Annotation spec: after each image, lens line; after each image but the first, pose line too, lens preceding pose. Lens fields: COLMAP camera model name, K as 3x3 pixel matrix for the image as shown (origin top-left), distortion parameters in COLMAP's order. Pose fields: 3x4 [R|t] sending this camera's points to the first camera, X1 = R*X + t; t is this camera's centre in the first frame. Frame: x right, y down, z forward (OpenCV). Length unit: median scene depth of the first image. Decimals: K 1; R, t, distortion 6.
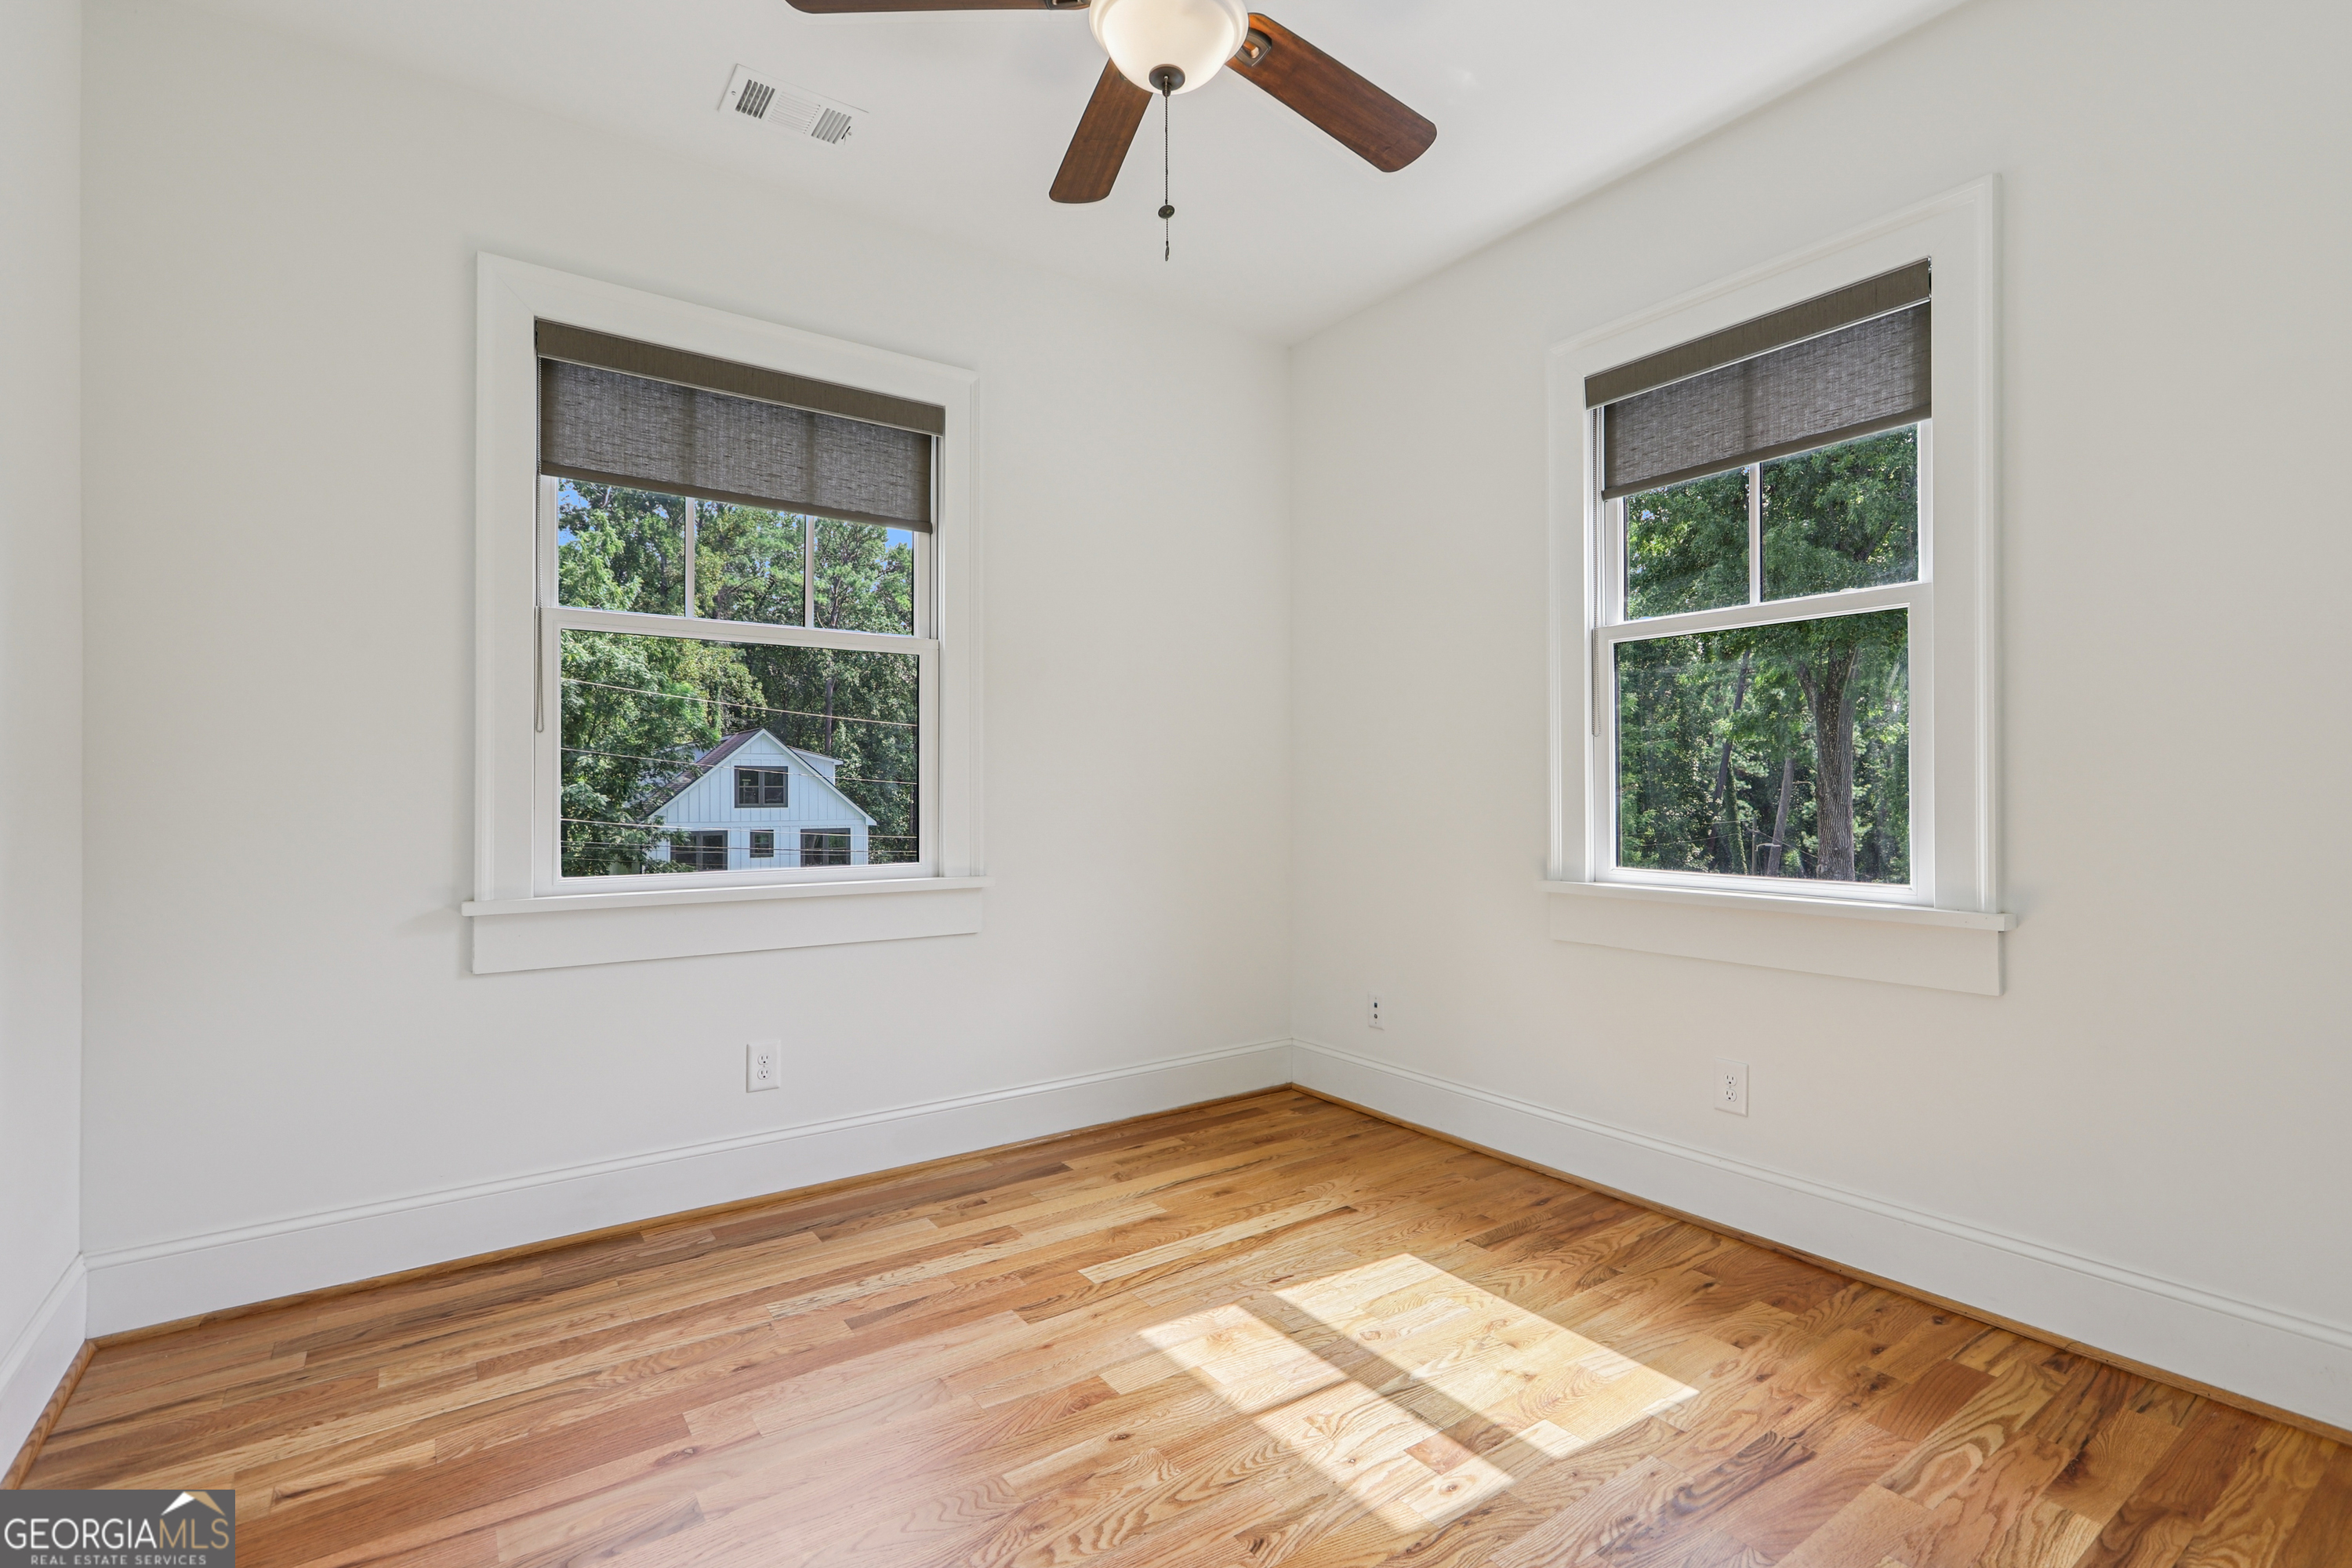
lens RADIAL K [[1092.3, 0, 1247.3], [0, 1092.3, 788.9], [0, 0, 1]] dist [0.001788, 0.000269]
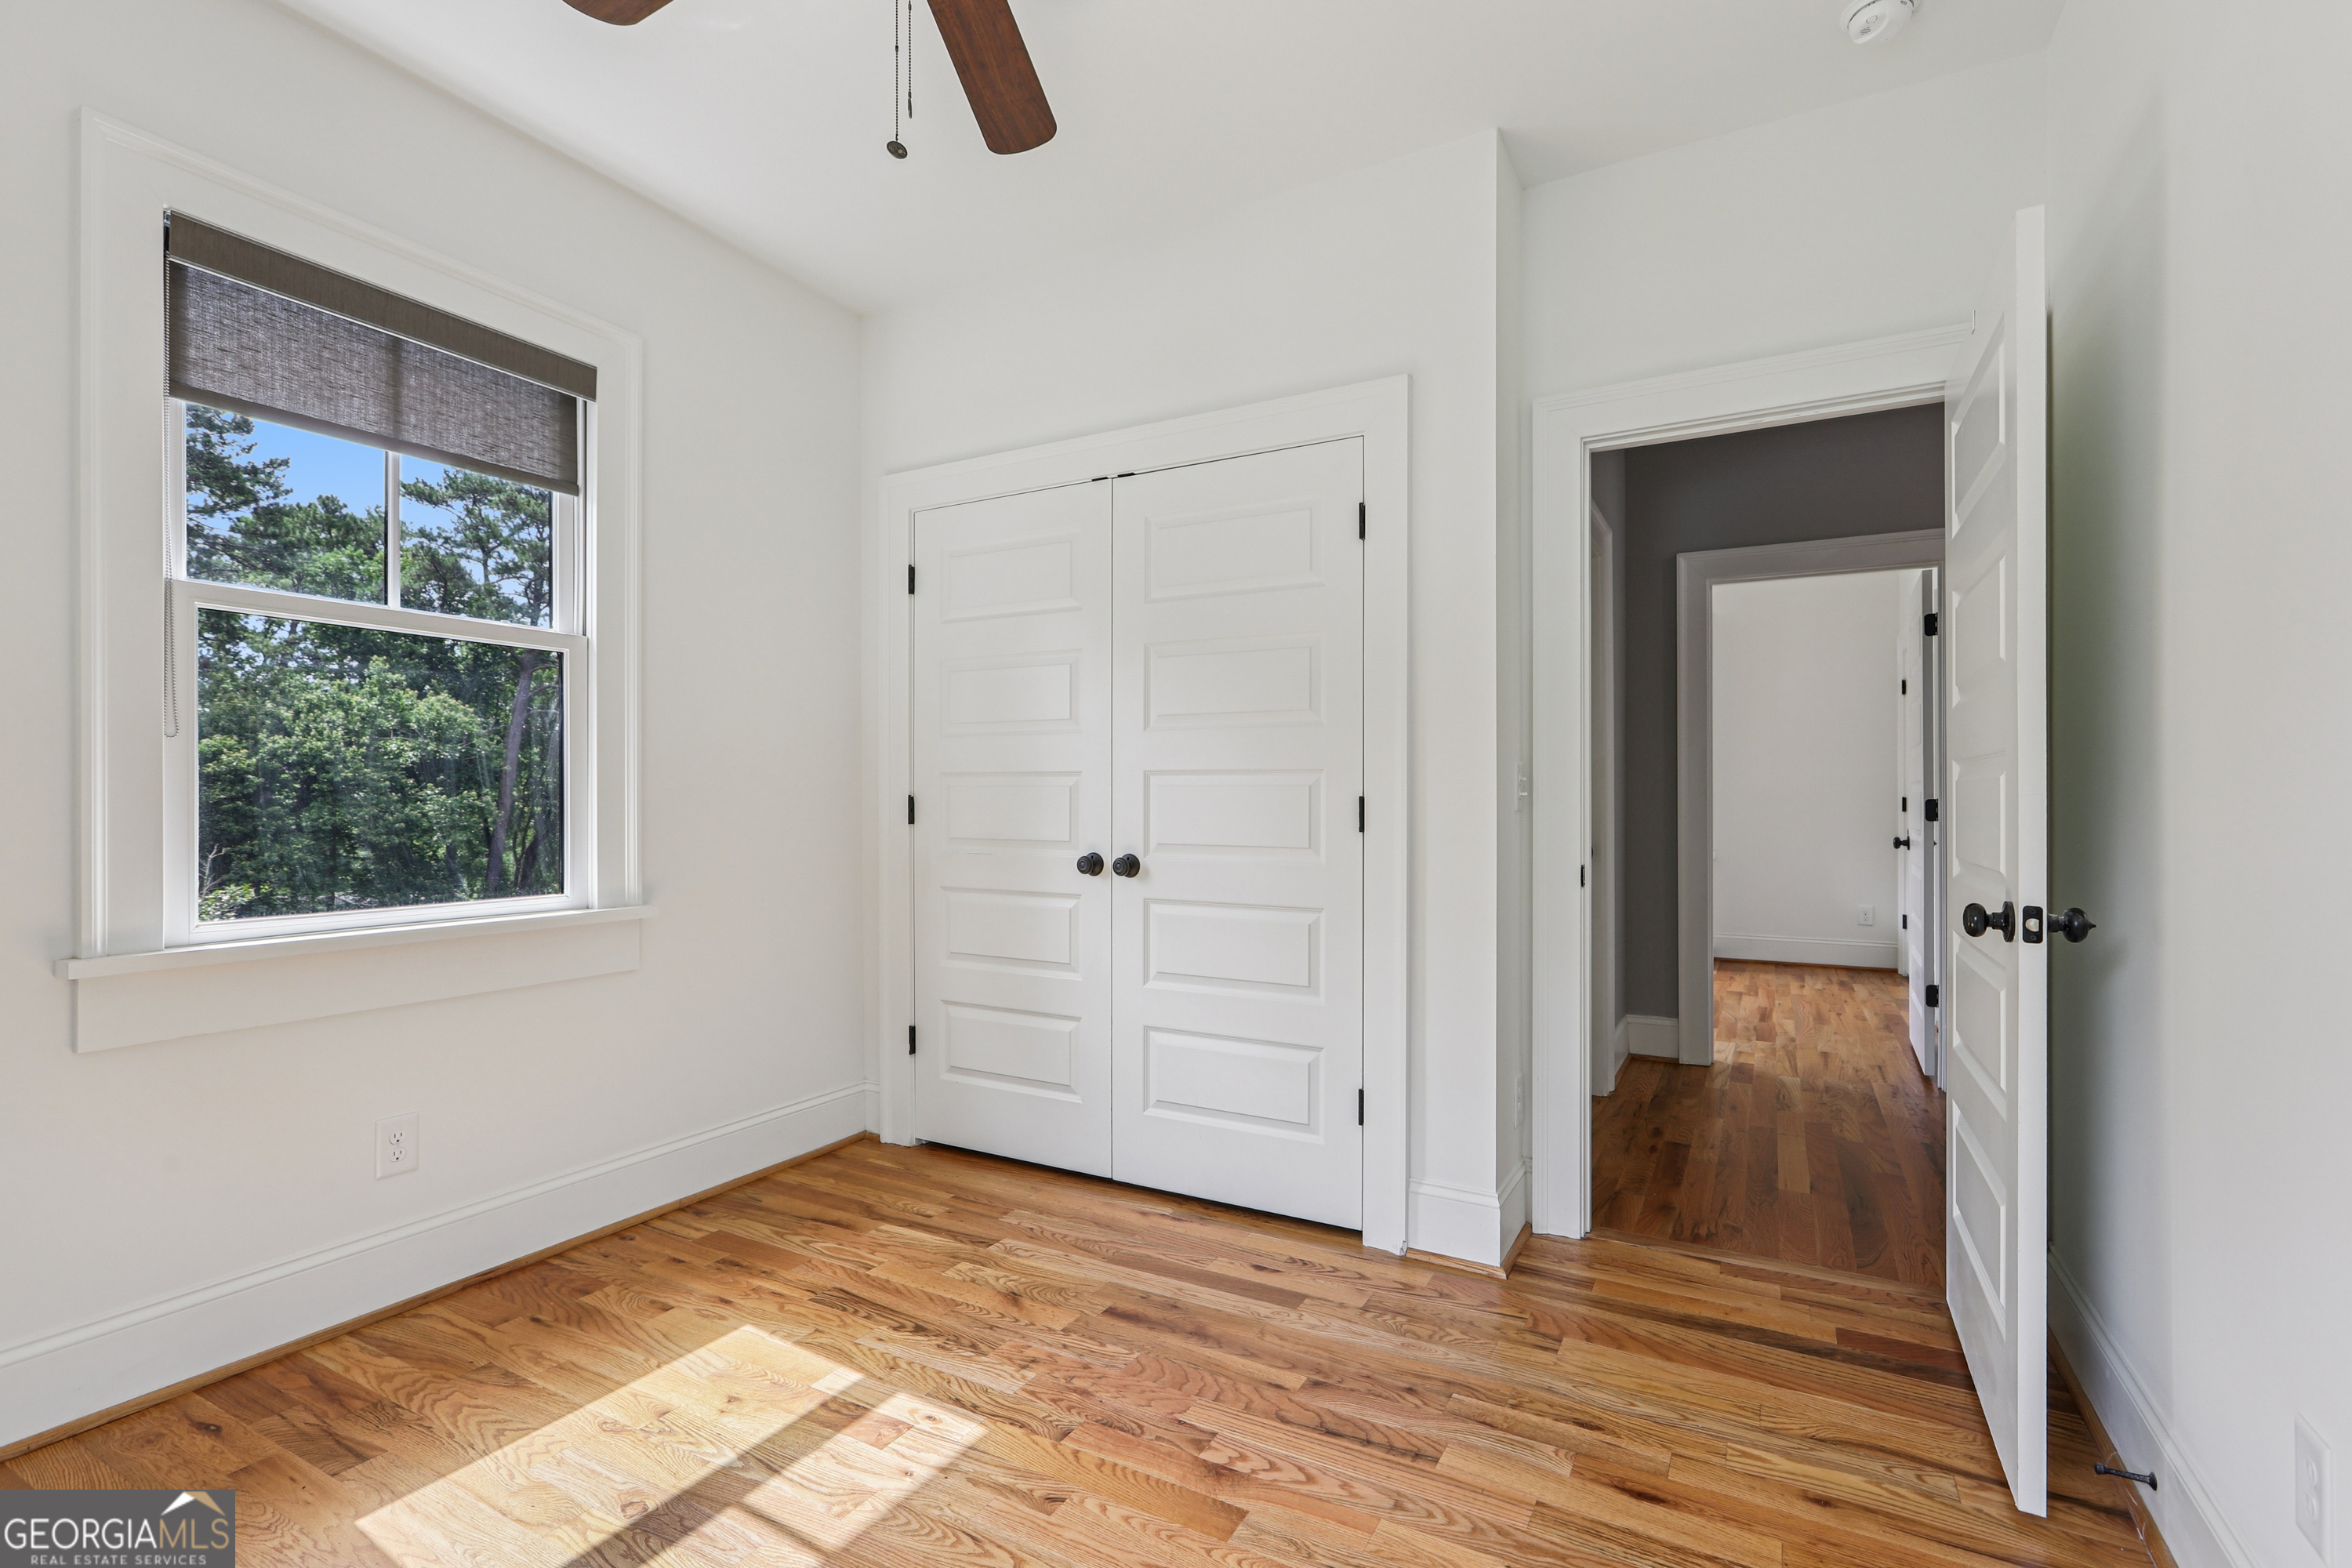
lens RADIAL K [[1072.7, 0, 1170.4], [0, 1072.7, 793.4], [0, 0, 1]] dist [0.002454, 0.000290]
pose [[-0.391365, 0.003813, 0.920227, -0.758932], [-0.003476, 0.999978, -0.005622, -0.015469], [-0.920229, -0.005399, -0.391344, 0.945284]]
